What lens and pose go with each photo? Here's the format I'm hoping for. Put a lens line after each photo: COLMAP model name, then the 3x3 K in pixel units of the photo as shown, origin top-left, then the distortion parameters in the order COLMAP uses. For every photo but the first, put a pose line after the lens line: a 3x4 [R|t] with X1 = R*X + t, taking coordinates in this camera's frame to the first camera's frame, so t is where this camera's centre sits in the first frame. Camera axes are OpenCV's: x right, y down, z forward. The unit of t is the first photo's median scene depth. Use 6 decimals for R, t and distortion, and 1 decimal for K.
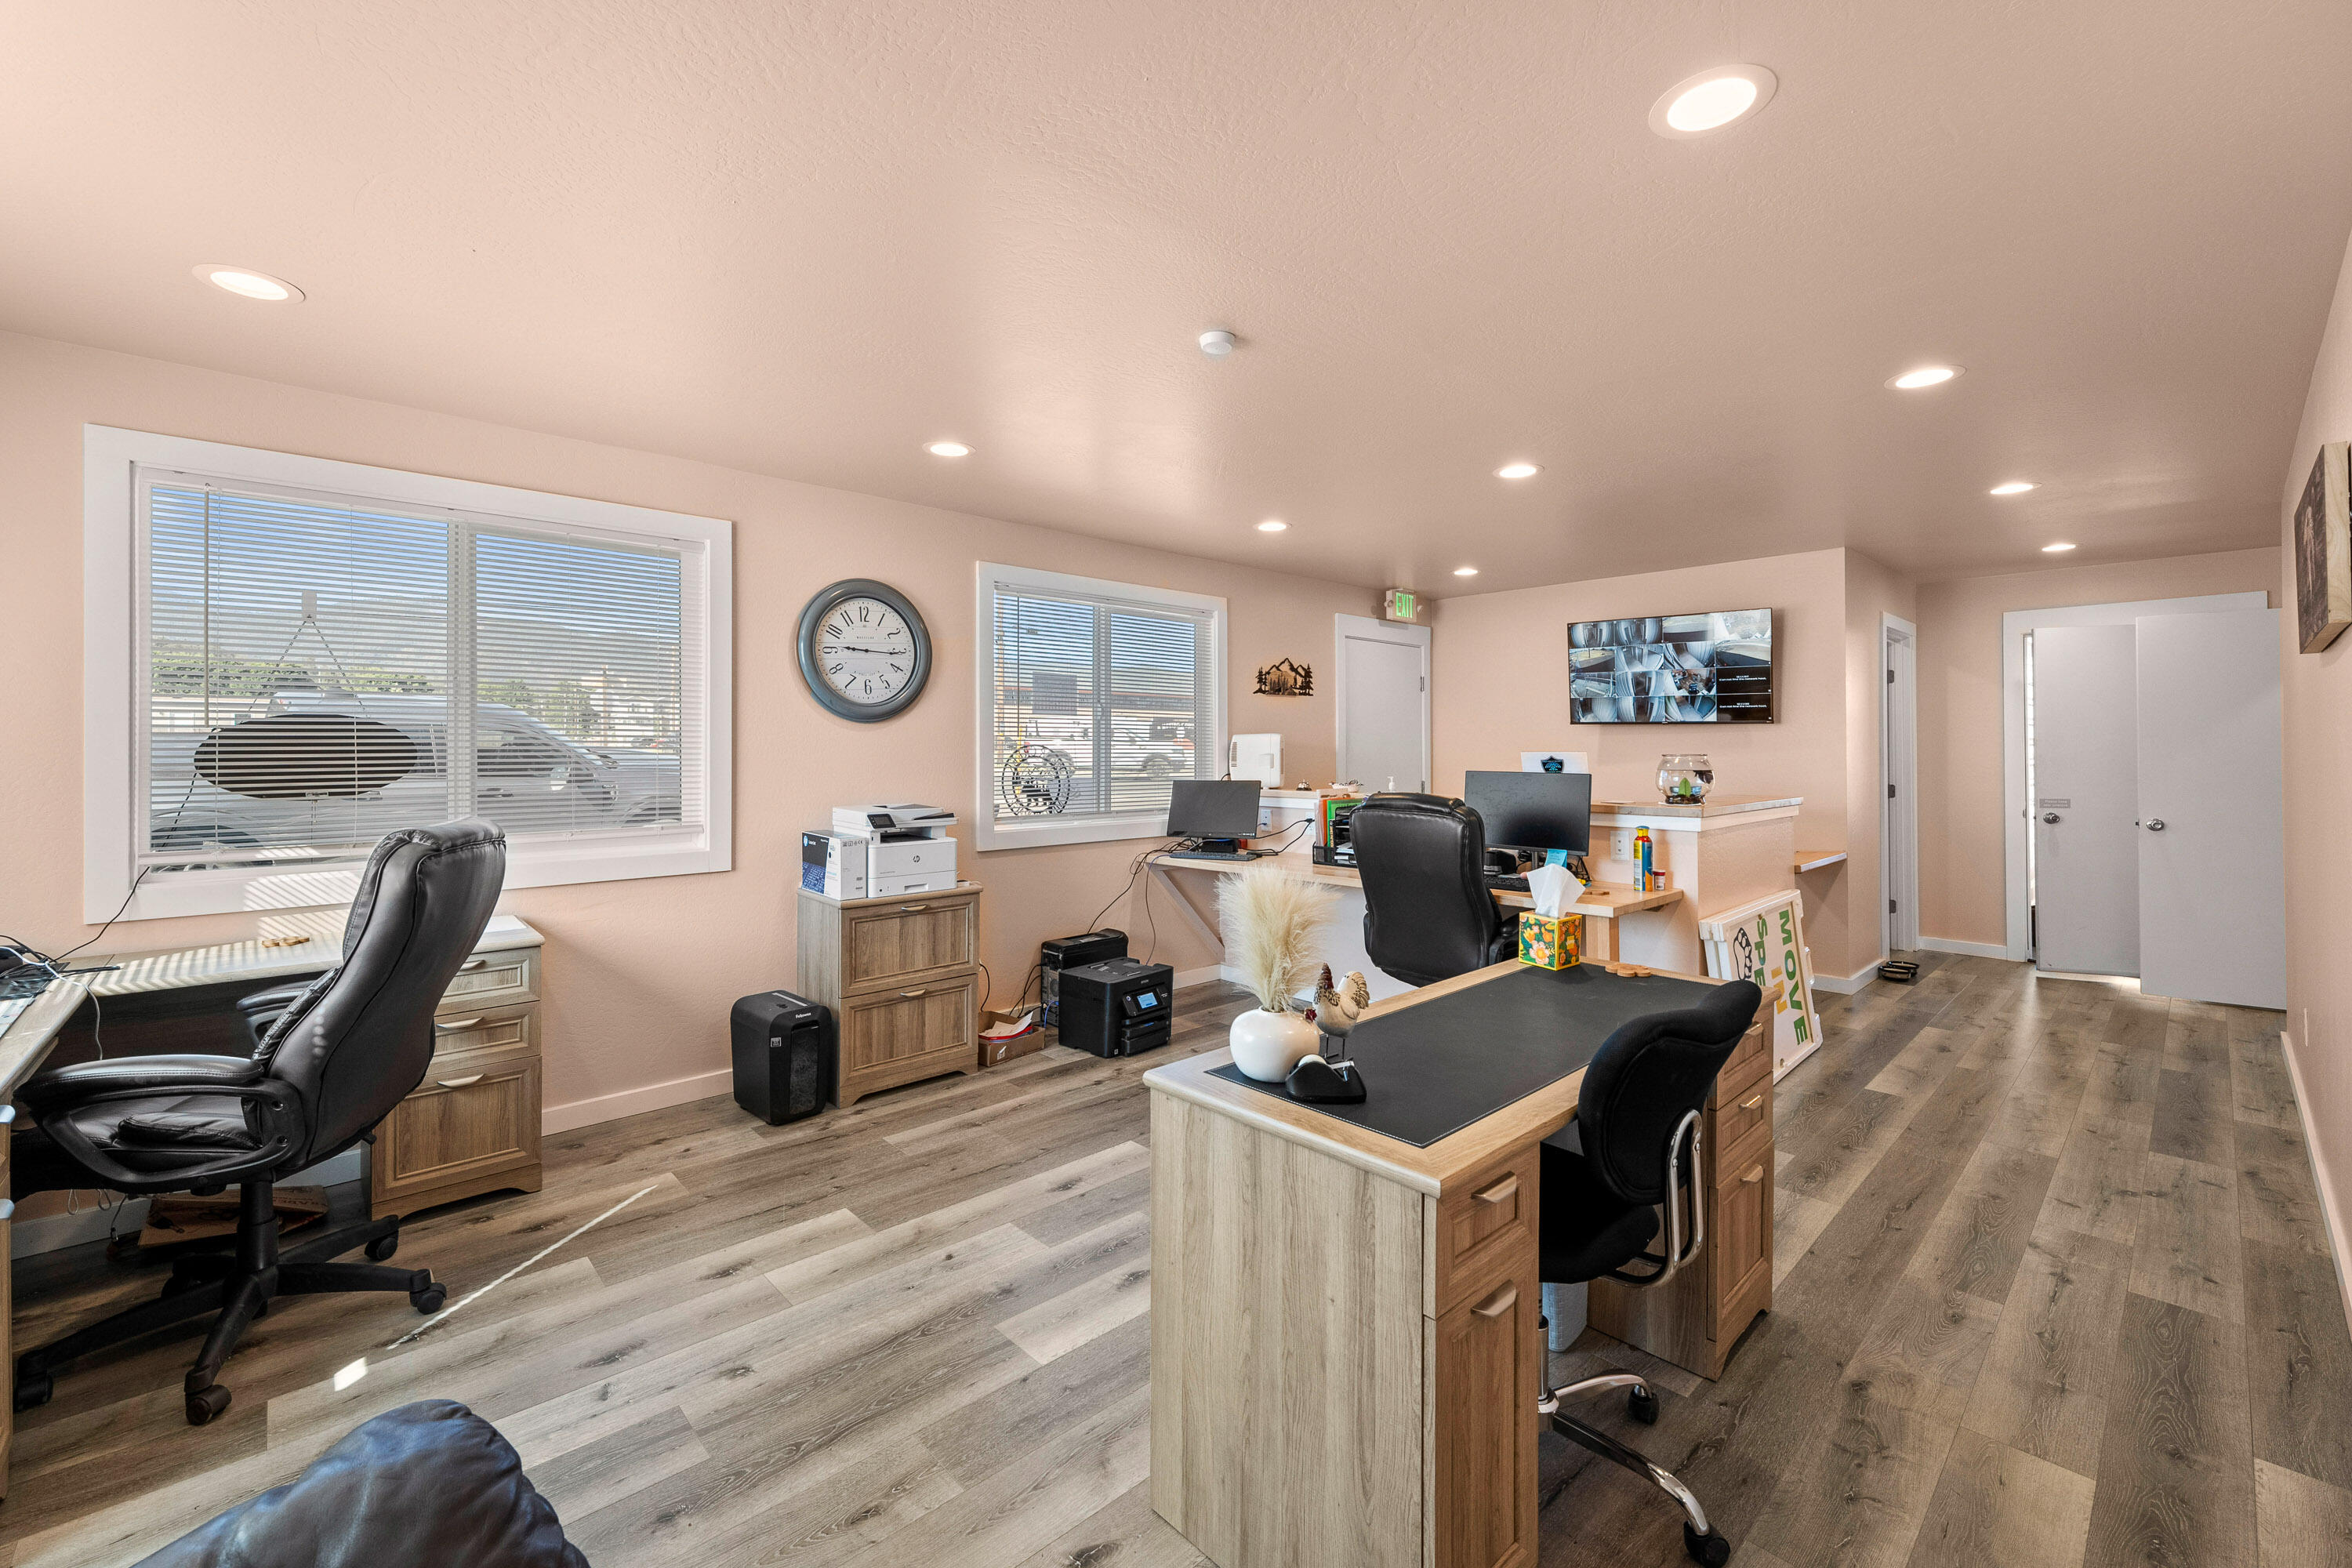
lens RADIAL K [[953.4, 0, 1178.4], [0, 953.4, 741.3], [0, 0, 1]] dist [0.000969, 0.000385]
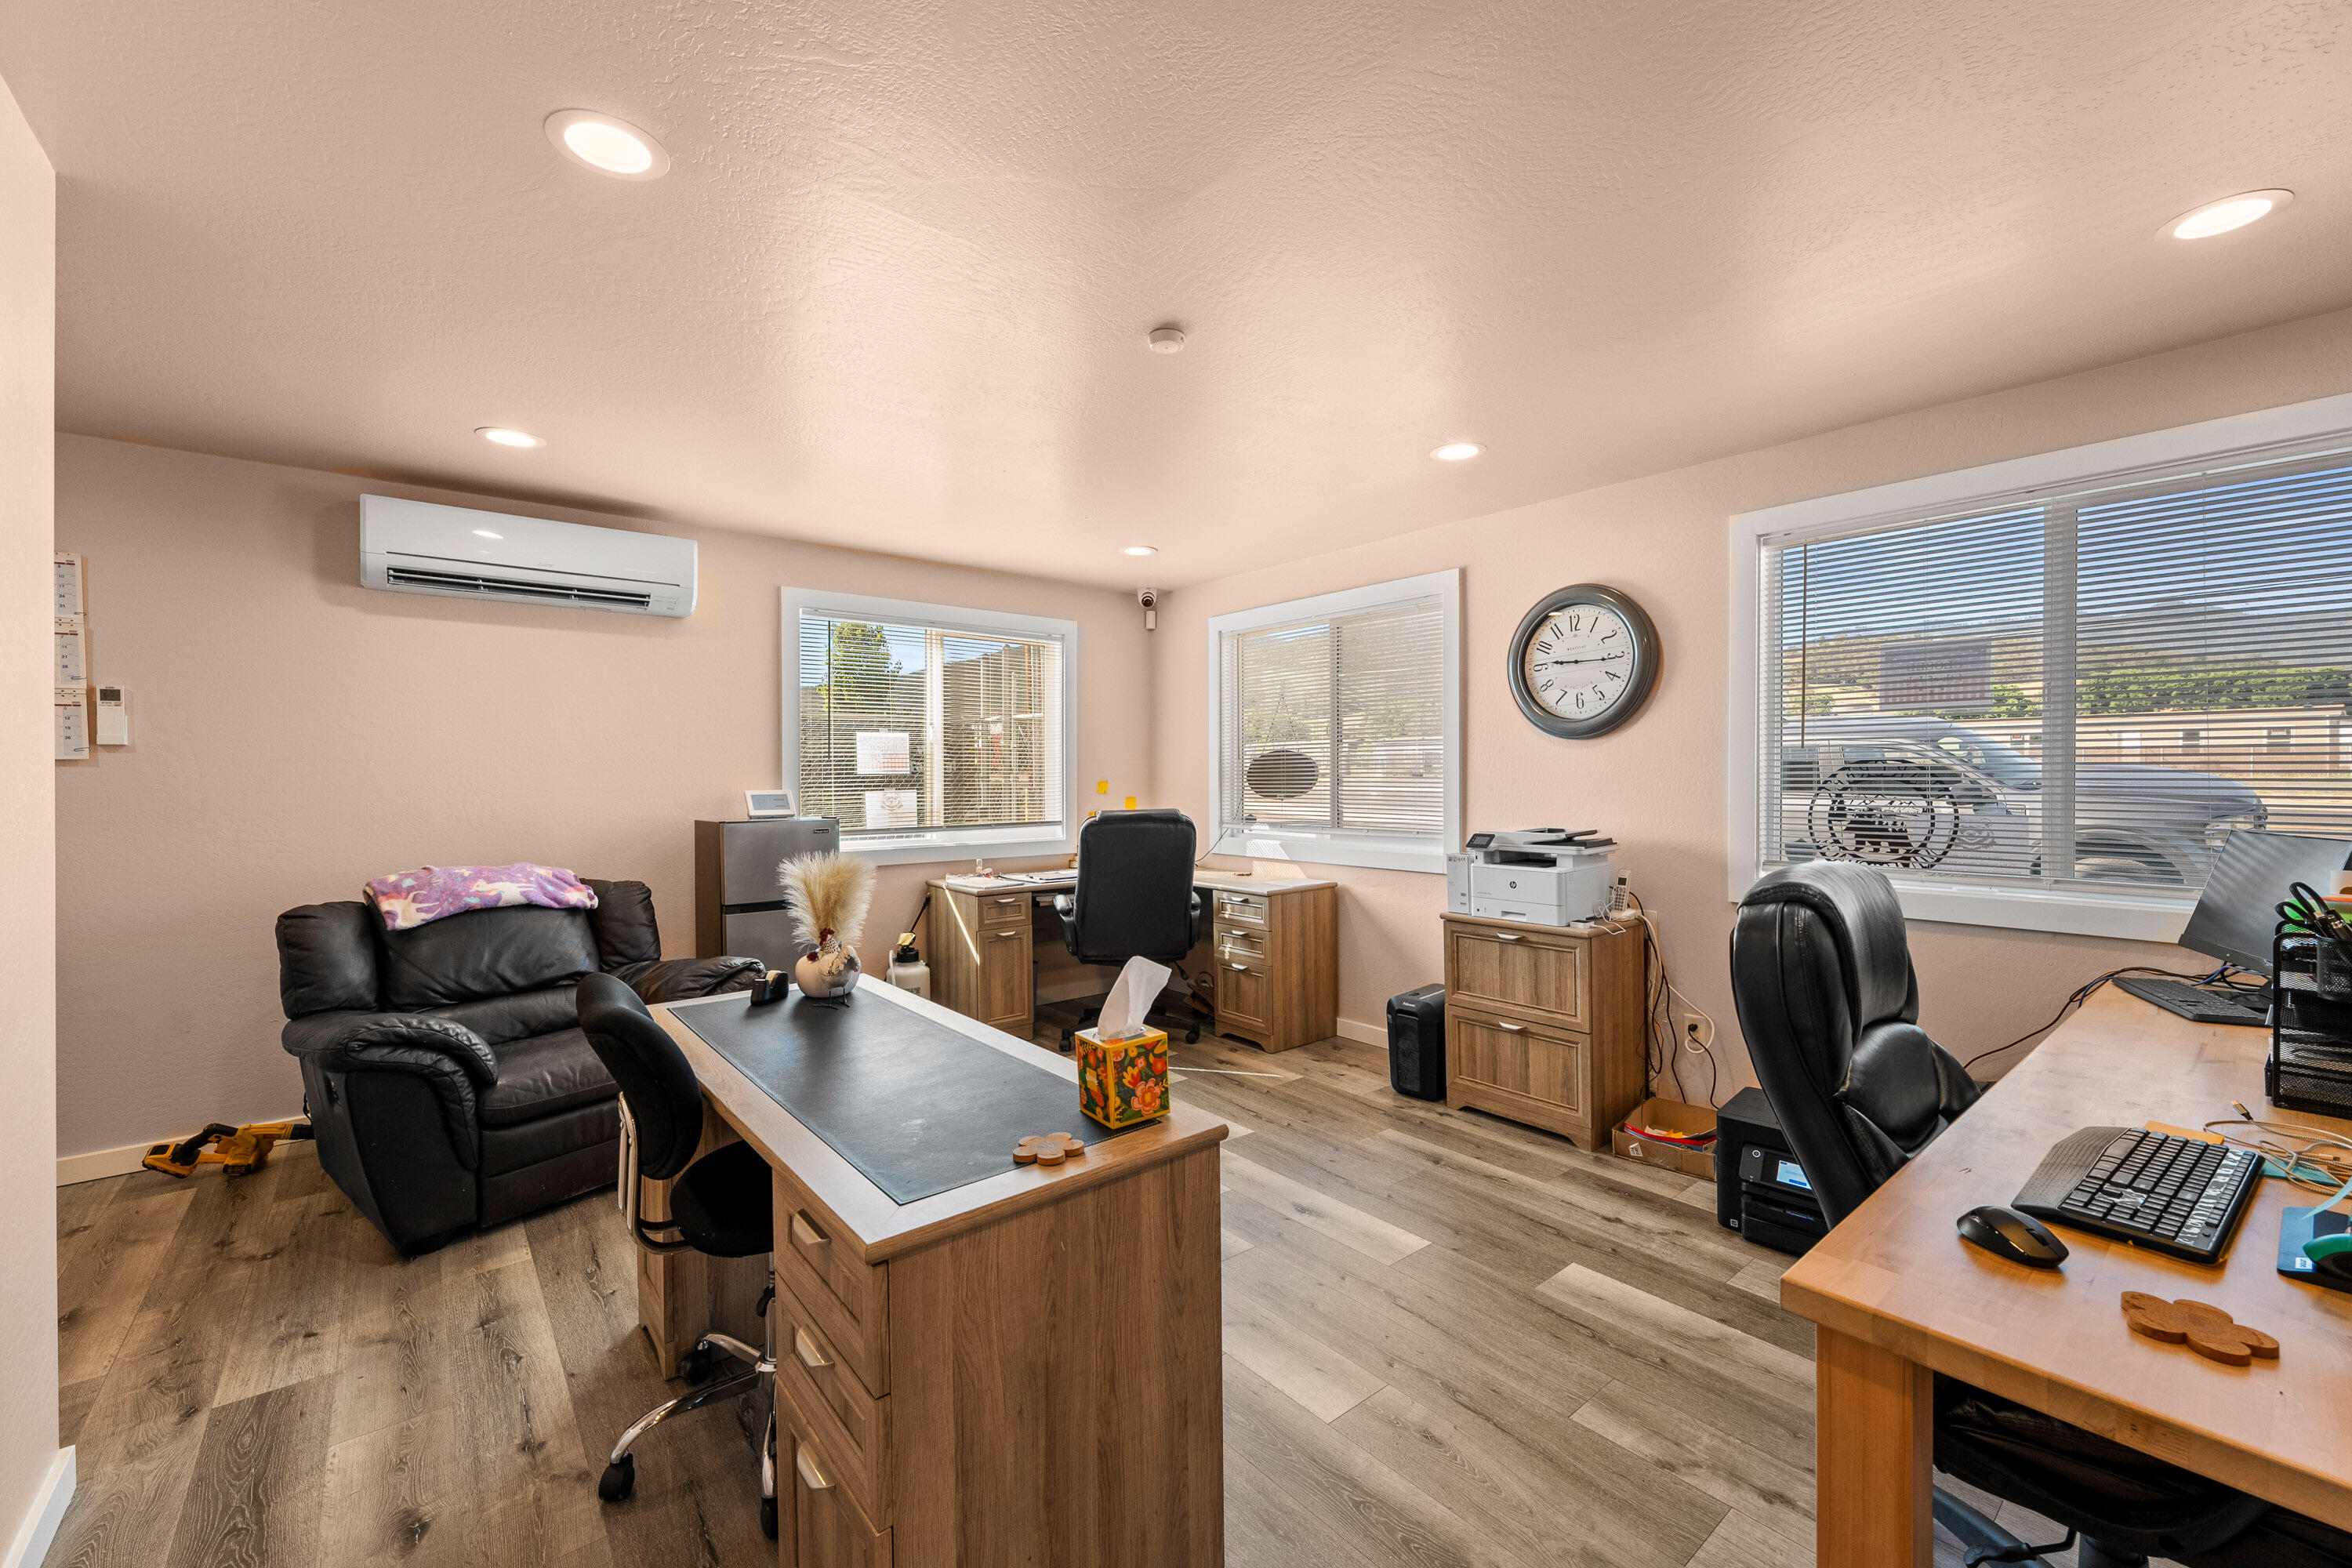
lens RADIAL K [[953.4, 0, 1183.0], [0, 953.4, 783.6], [0, 0, 1]] dist [0.000969, 0.000385]
pose [[-0.059263, 0.010772, -0.998184, 0.684574], [0.012697, 0.999869, 0.010036, 0.010326], [0.998162, -0.012080, -0.059392, 0.737064]]
